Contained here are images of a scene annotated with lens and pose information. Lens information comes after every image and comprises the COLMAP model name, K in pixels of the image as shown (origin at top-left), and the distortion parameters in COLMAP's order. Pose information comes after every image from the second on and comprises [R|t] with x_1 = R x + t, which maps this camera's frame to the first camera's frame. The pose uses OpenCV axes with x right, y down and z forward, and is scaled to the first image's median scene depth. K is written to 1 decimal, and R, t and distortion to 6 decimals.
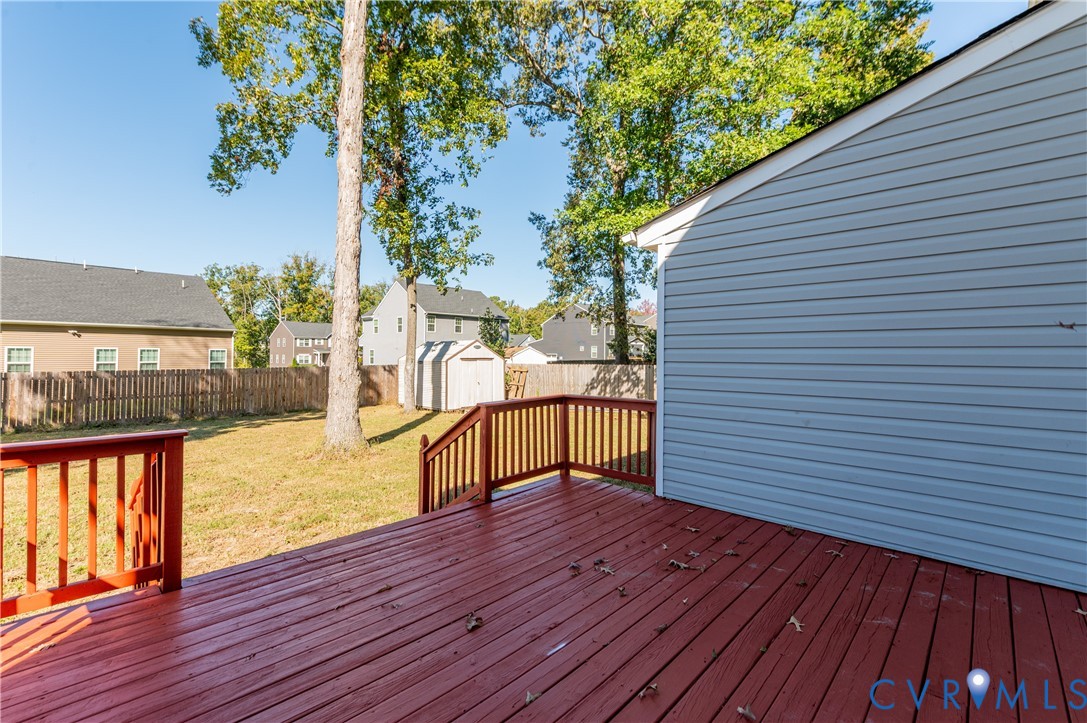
lens RADIAL K [[494.1, 0, 542.5], [0, 494.1, 354.0], [0, 0, 1]] dist [0.000205, 0.000321]
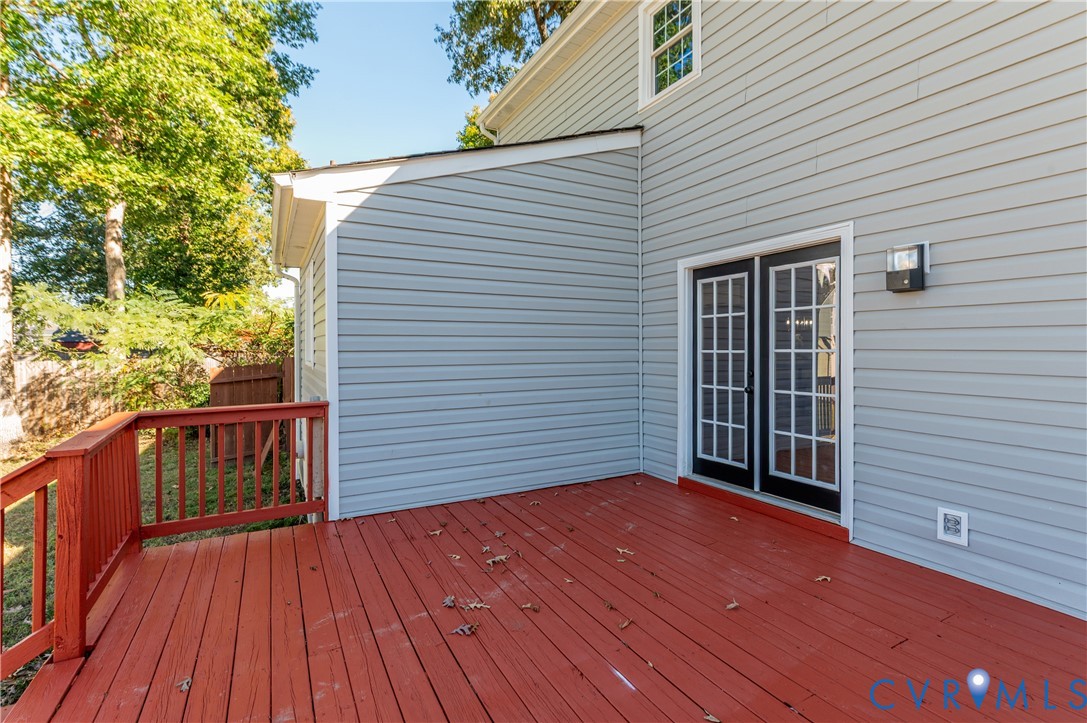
lens RADIAL K [[494.1, 0, 552.0], [0, 494.1, 344.0], [0, 0, 1]] dist [0.000205, 0.000321]
pose [[0.299802, -0.000321, 0.954001, -0.505581], [-0.002048, 0.999997, 0.000980, 0.003198], [-0.953999, -0.002248, 0.299800, 0.518817]]
